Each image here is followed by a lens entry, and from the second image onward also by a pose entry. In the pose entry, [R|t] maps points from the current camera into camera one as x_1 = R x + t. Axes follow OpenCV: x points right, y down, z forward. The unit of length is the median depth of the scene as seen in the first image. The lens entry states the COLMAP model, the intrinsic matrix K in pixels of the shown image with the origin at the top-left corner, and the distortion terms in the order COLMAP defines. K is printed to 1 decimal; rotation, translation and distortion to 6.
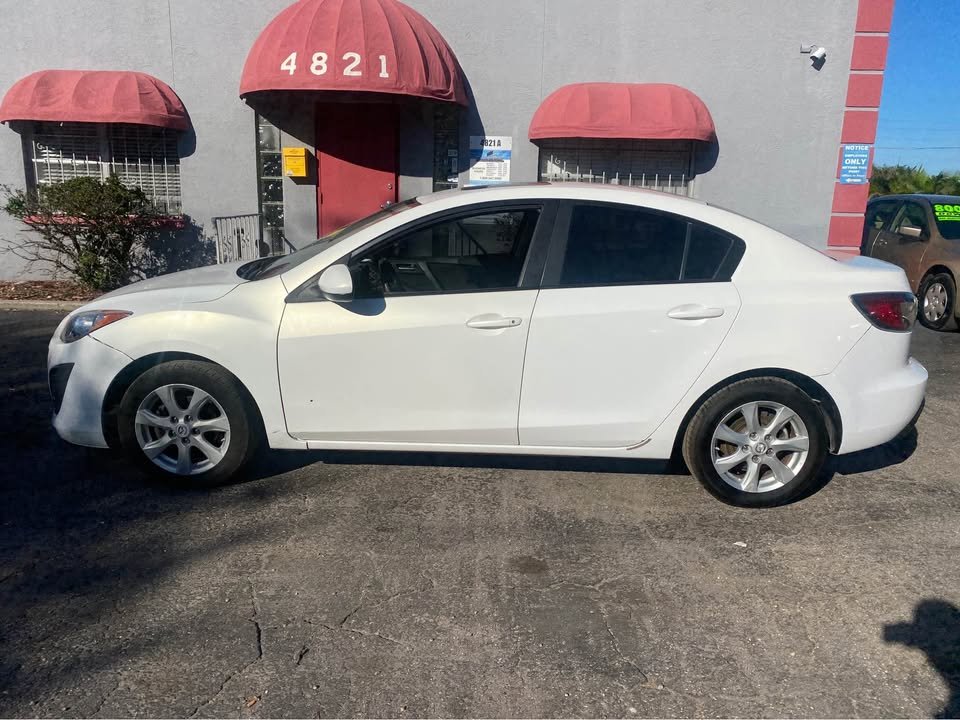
lens RADIAL K [[753.6, 0, 469.4], [0, 753.6, 360.6], [0, 0, 1]] dist [0.089406, -0.153029]
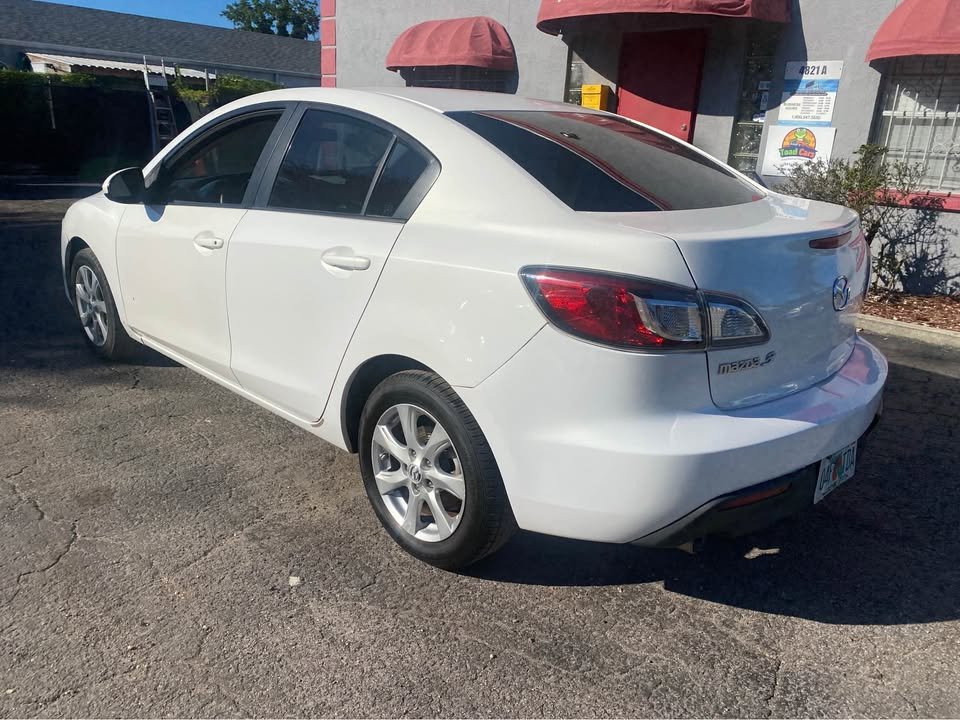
lens RADIAL K [[732.7, 0, 456.0], [0, 732.7, 371.1], [0, 0, 1]] dist [0.007146, -0.004015]
pose [[0.723051, 0.227935, -0.652106, 0.321545], [-0.181737, 0.973507, 0.138768, -0.028738], [0.666460, 0.018176, 0.745320, 0.213402]]
